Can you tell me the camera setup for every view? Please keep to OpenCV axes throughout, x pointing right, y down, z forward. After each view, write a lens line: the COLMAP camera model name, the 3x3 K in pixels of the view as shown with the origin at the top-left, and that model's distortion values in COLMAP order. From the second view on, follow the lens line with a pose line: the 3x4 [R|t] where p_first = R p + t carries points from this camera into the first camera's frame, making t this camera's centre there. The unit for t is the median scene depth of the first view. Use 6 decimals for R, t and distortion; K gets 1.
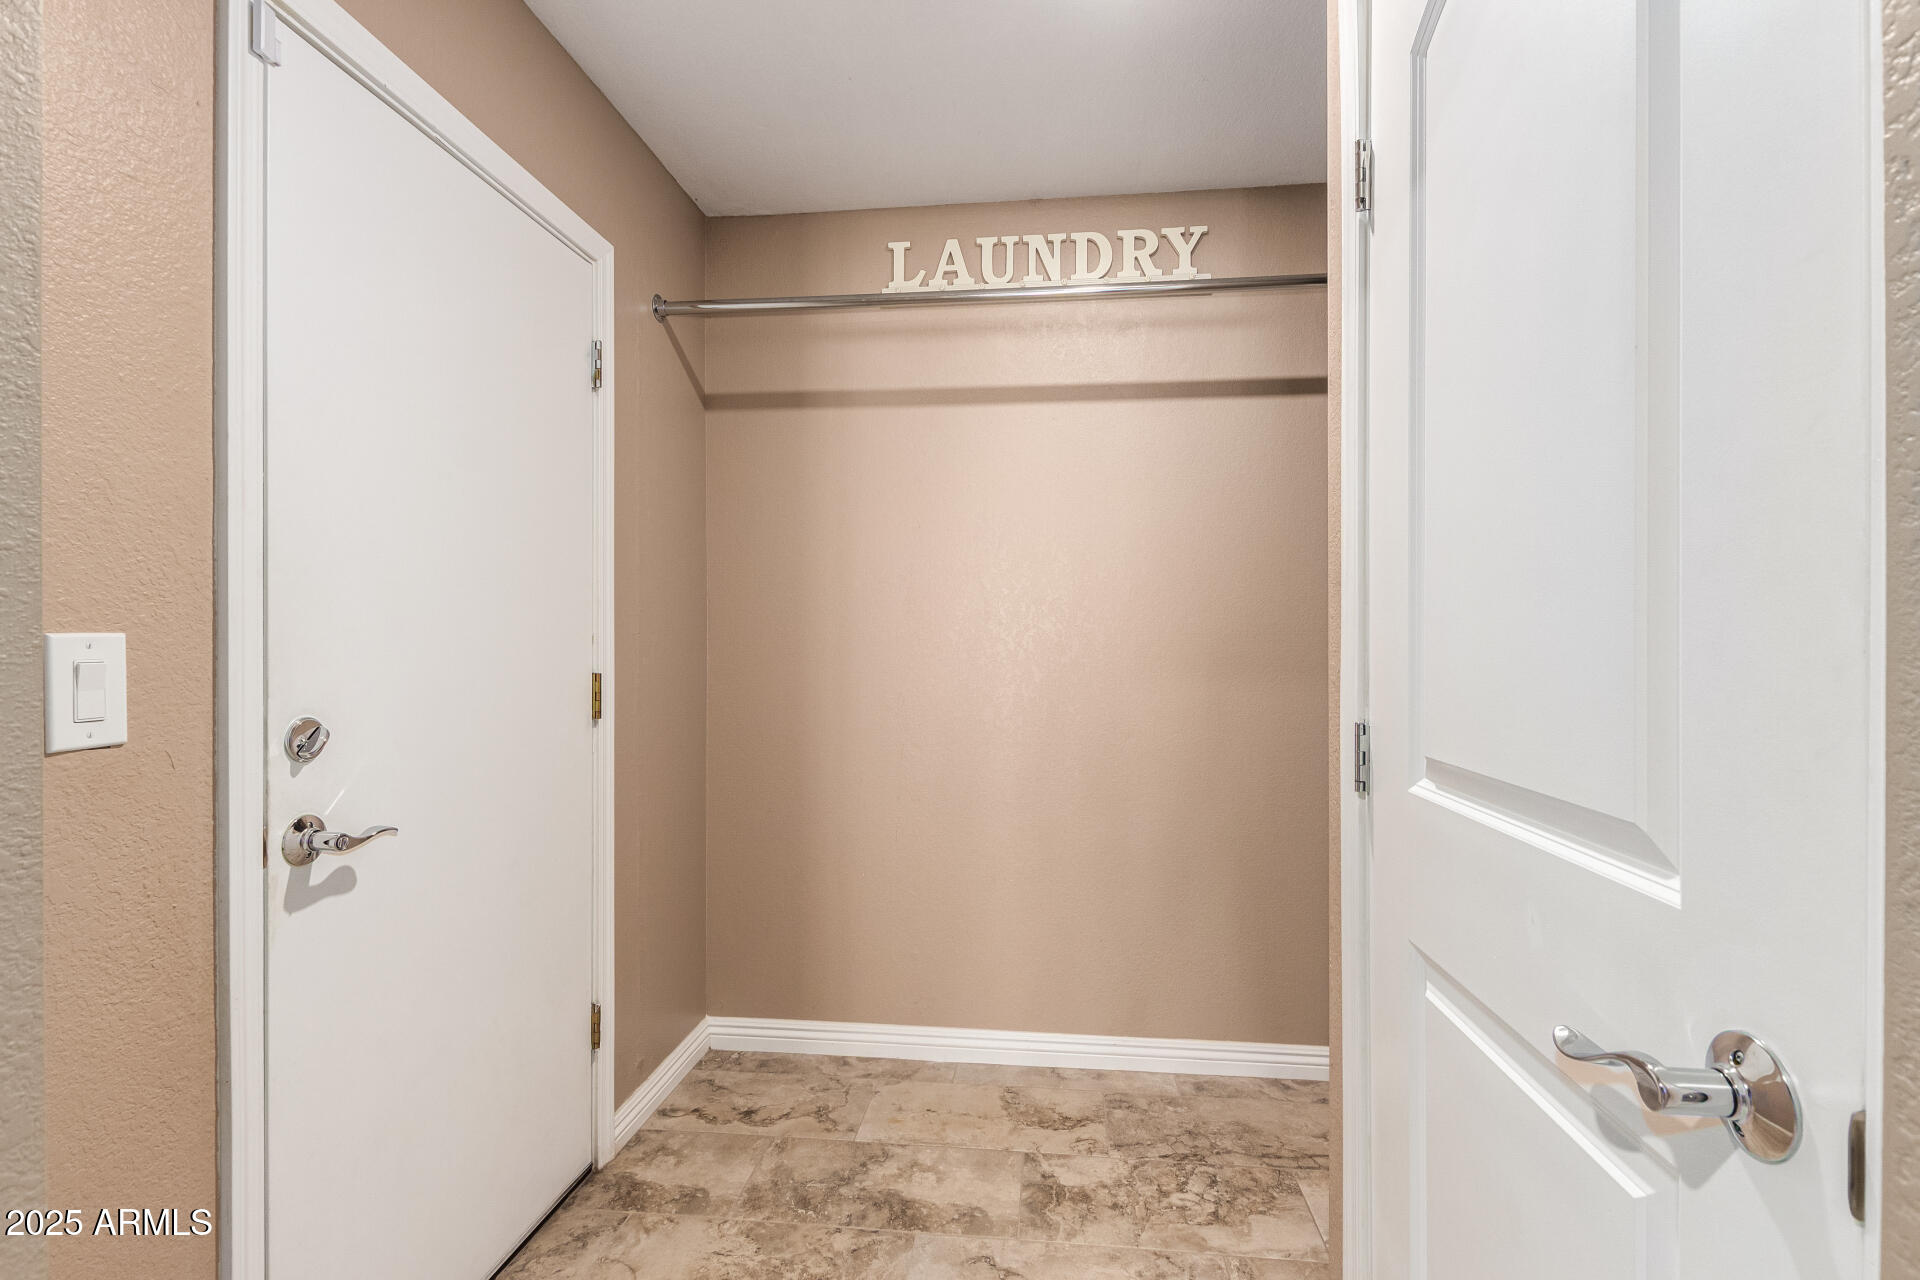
lens RADIAL K [[878.0, 0, 963.1], [0, 878.0, 638.8], [0, 0, 1]] dist [0.004054, -0.001259]
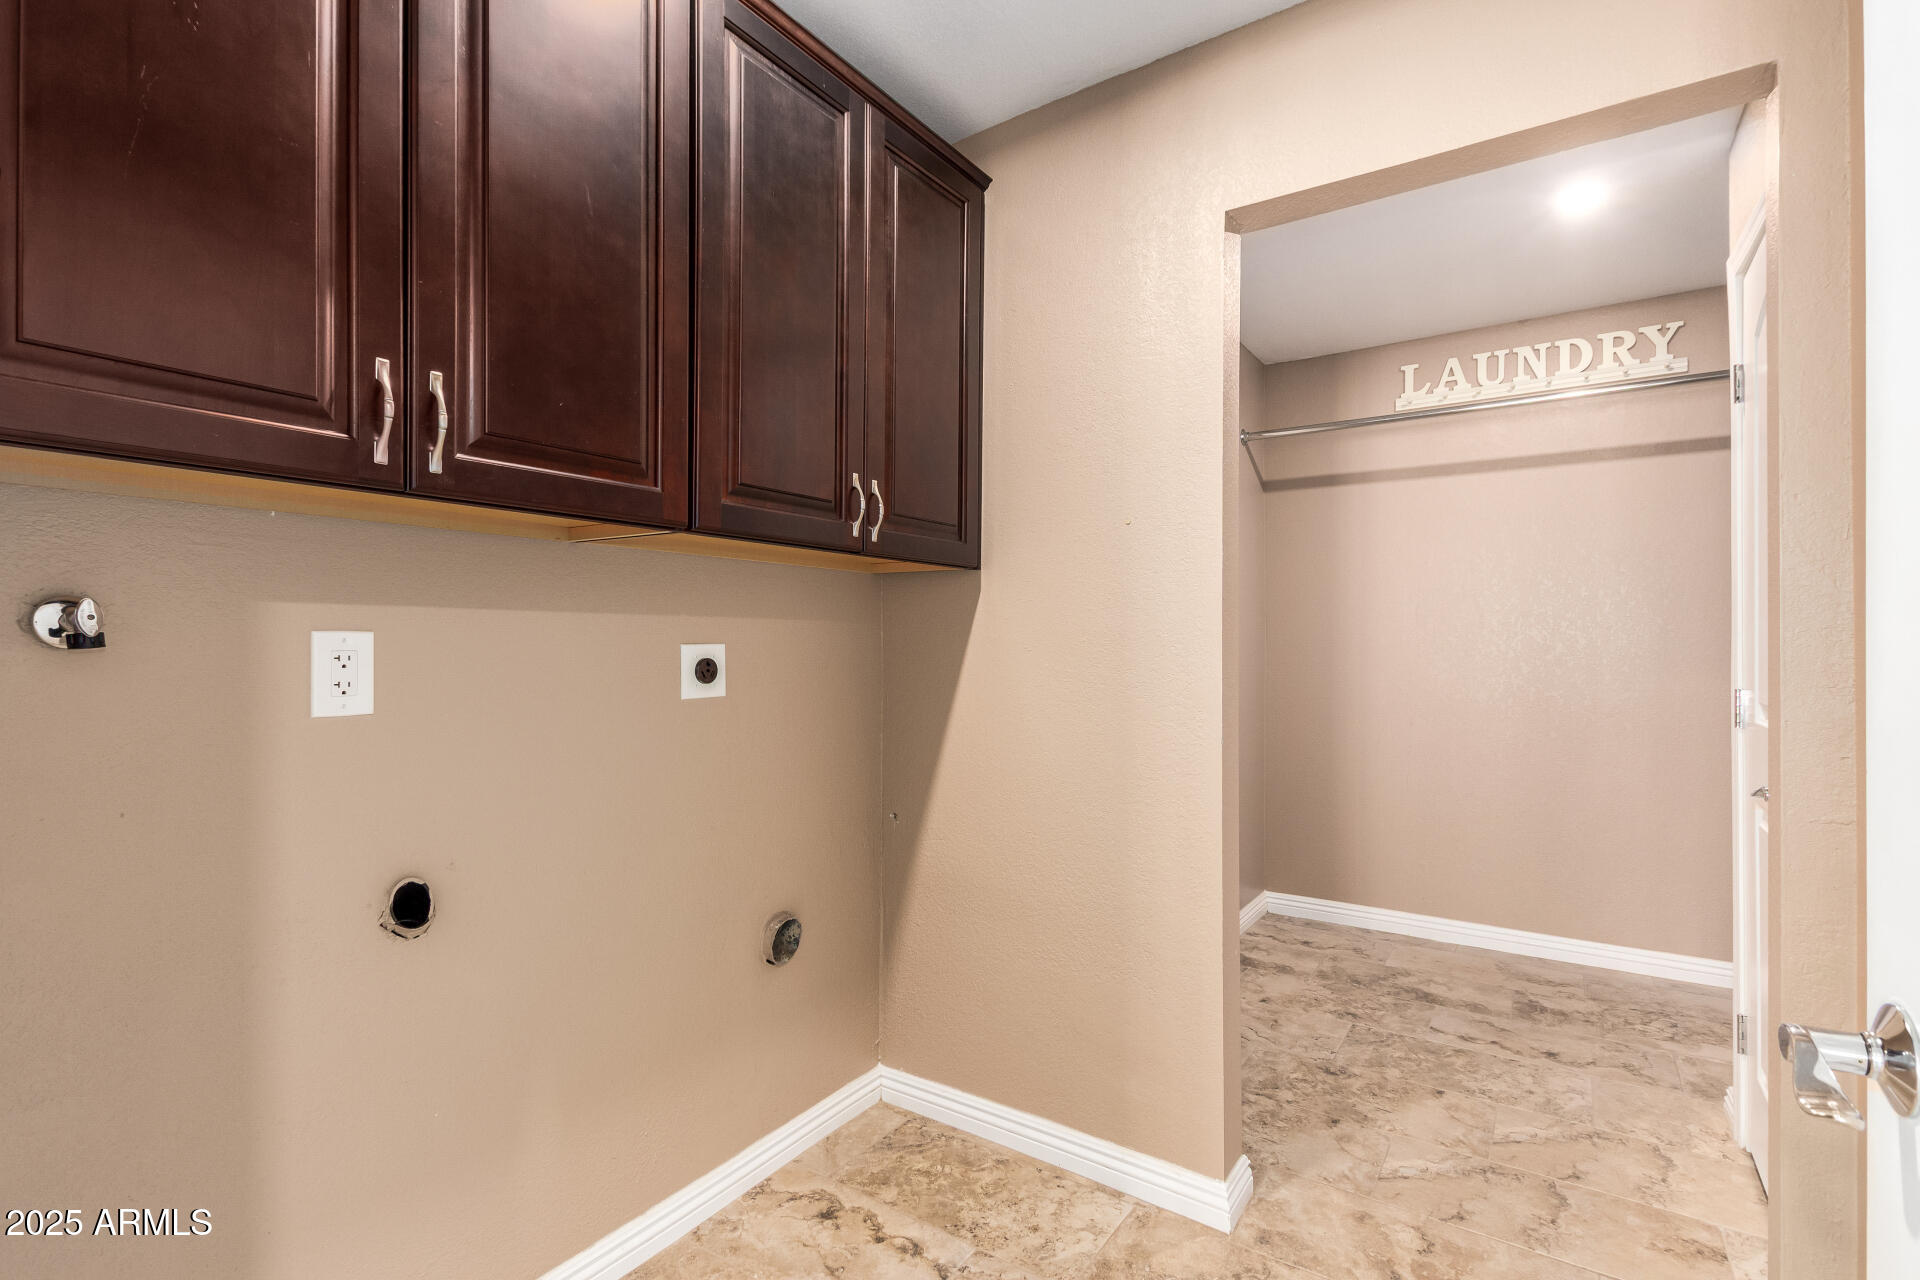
lens RADIAL K [[878.0, 0, 945.2], [0, 878.0, 641.4], [0, 0, 1]] dist [0.004054, -0.001259]
pose [[0.877100, -0.000037, -0.480308, -0.052864], [-0.002086, 0.999990, -0.003886, 0.006429], [0.480304, 0.004410, 0.877091, -0.671728]]
